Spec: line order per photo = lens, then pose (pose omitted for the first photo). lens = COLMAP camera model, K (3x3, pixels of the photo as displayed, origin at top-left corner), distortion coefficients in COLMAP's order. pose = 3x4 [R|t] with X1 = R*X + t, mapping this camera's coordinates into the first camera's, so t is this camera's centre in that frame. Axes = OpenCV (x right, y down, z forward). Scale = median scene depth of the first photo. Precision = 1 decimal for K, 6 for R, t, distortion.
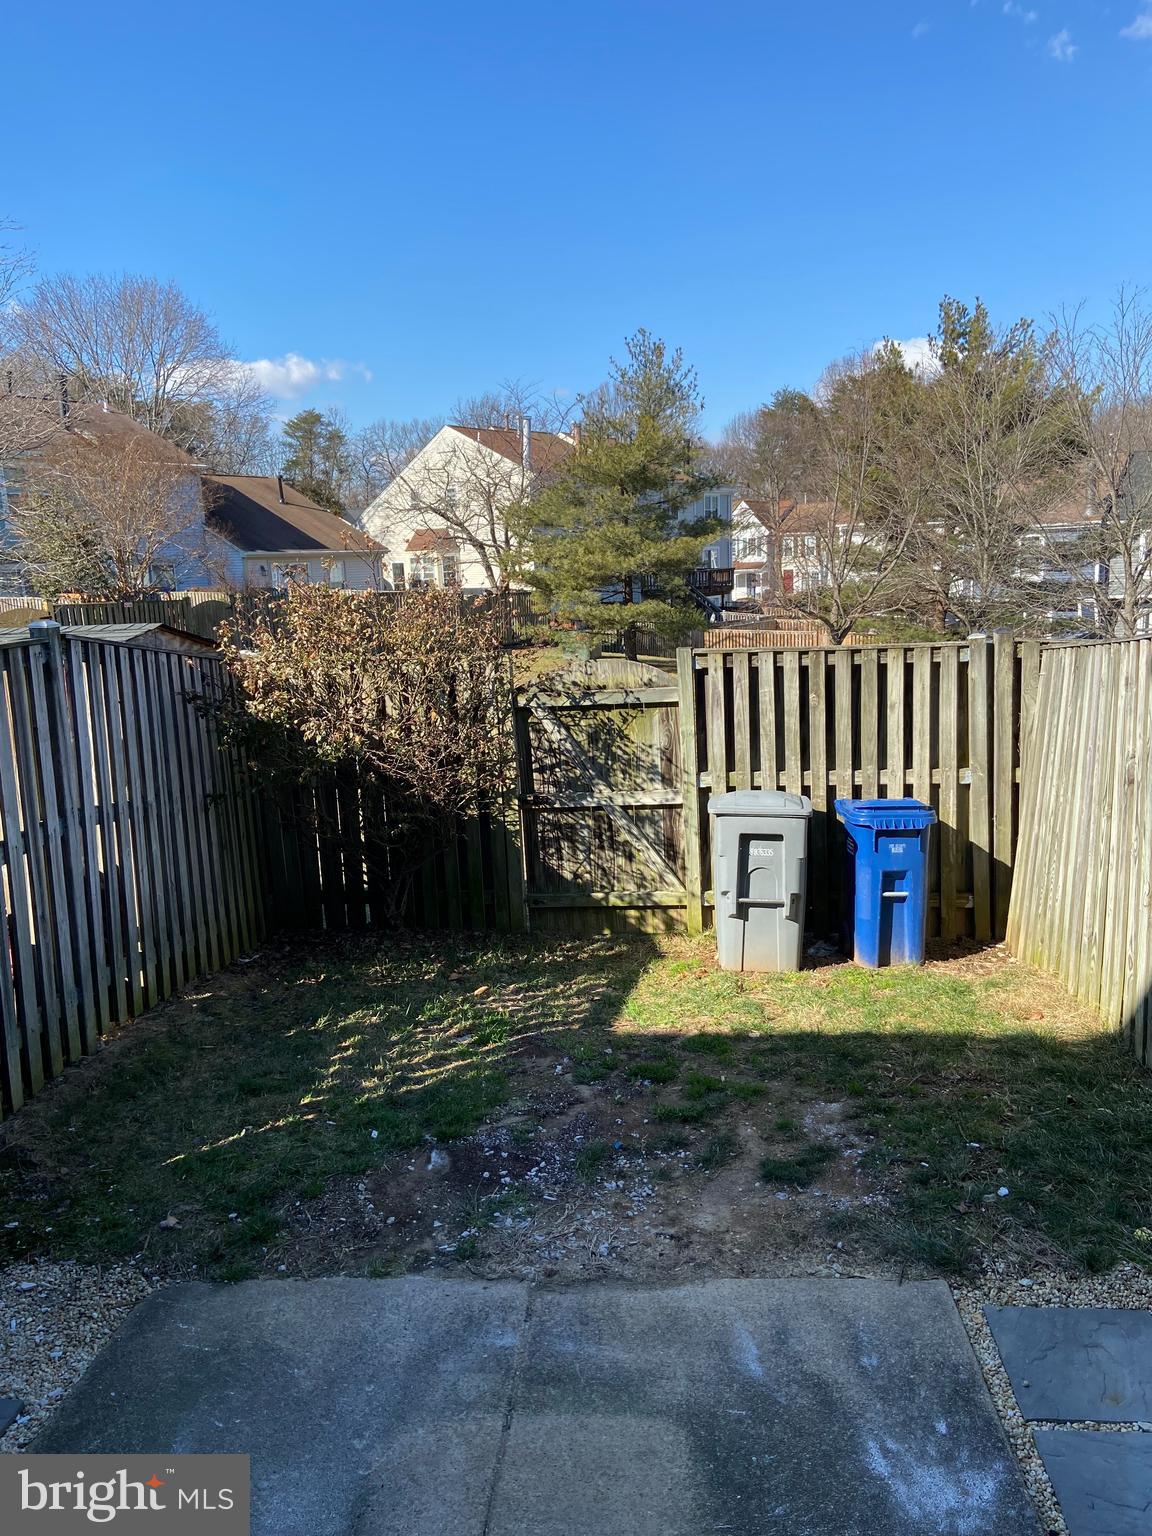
lens RADIAL K [[1145.2, 0, 599.9], [0, 1145.2, 772.4], [0, 0, 1]] dist [0.111462, -0.119173]
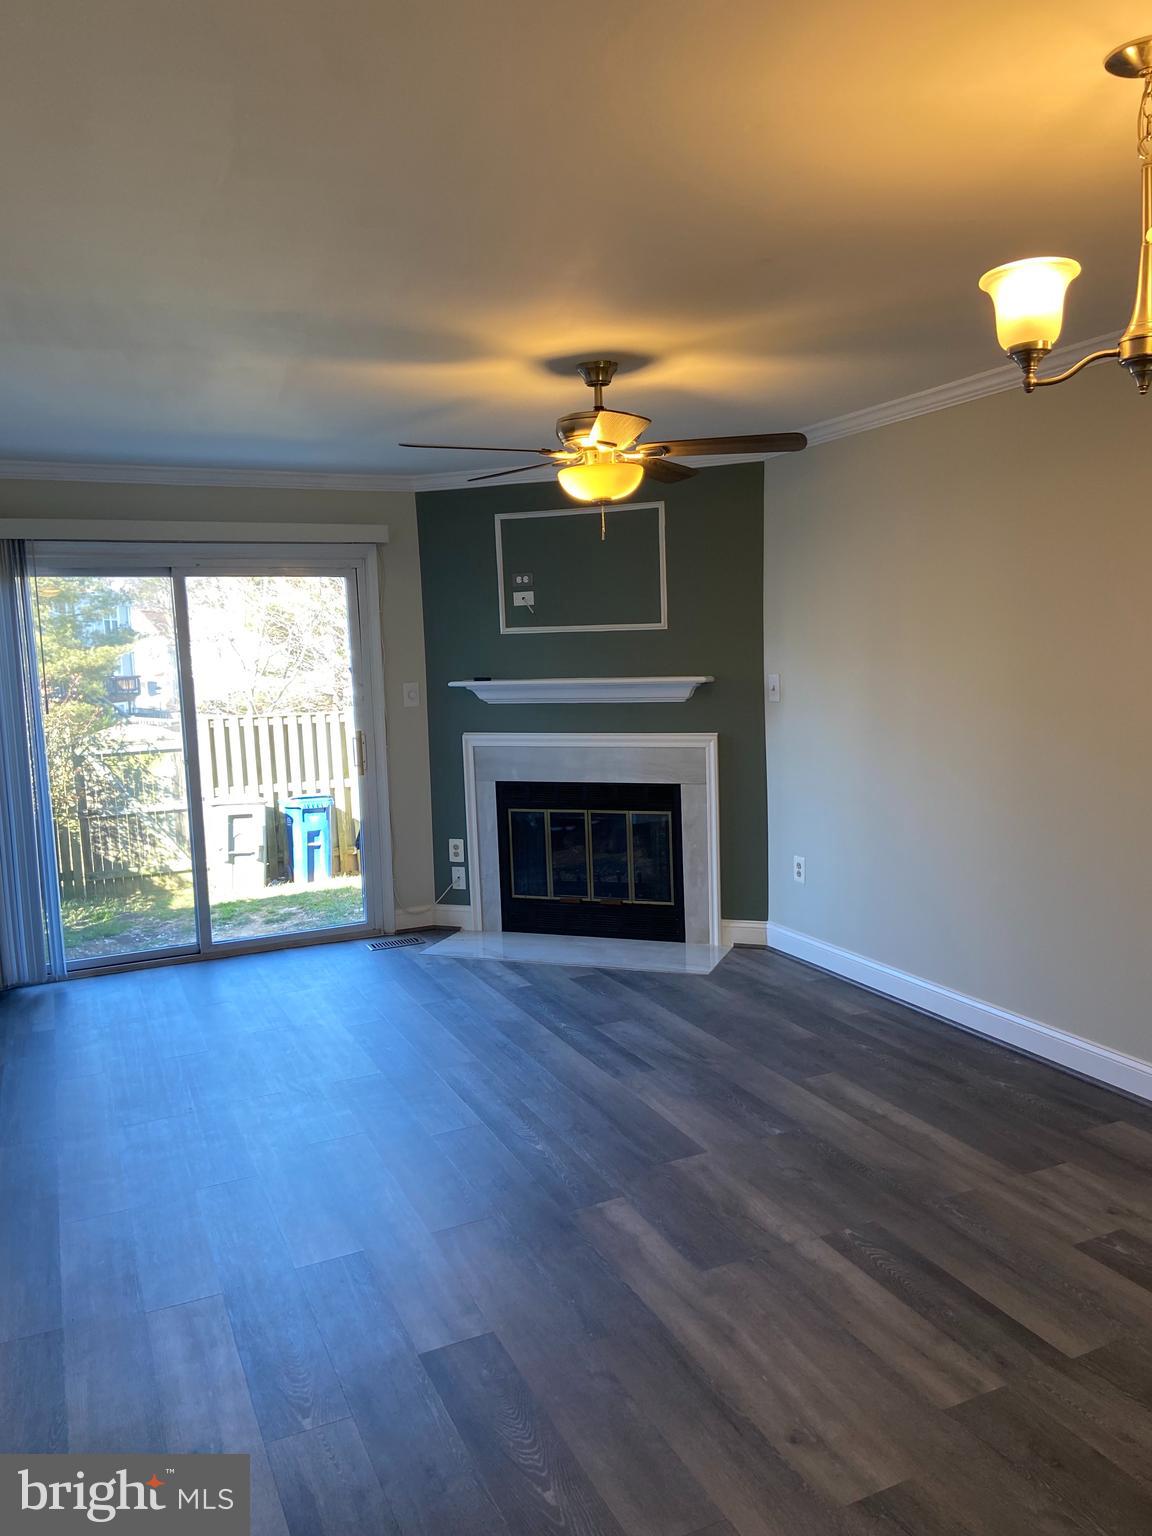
lens RADIAL K [[1145.2, 0, 599.9], [0, 1145.2, 772.4], [0, 0, 1]] dist [0.111462, -0.119173]
pose [[0.877434, -0.042241, 0.477833, -0.209792], [0.086025, 0.993823, -0.070110, 0.147040], [-0.471920, 0.102623, 0.875648, -0.801621]]
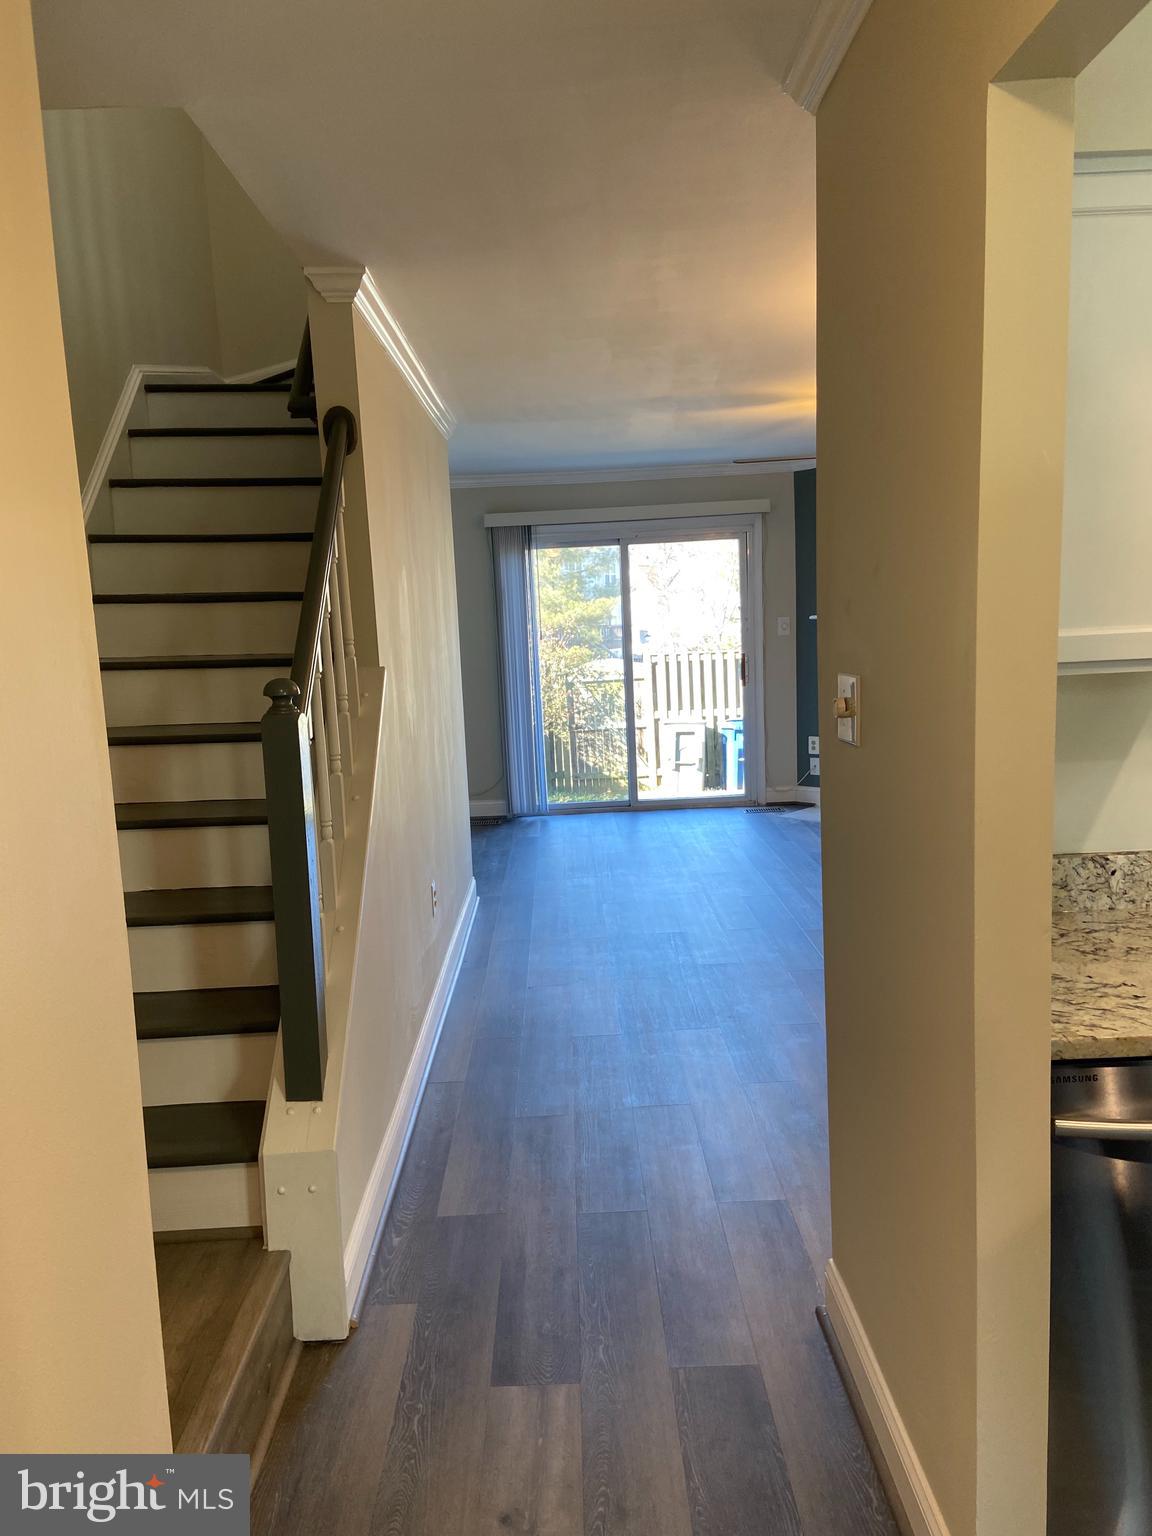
lens RADIAL K [[1157.8, 0, 584.0], [0, 1157.8, 762.2], [0, 0, 1]] dist [0.103158, -0.135327]
pose [[0.996817, -0.016643, 0.077973, -0.210128], [0.021228, 0.998070, -0.058359, 0.214509], [-0.076851, 0.059828, 0.995246, -1.112165]]
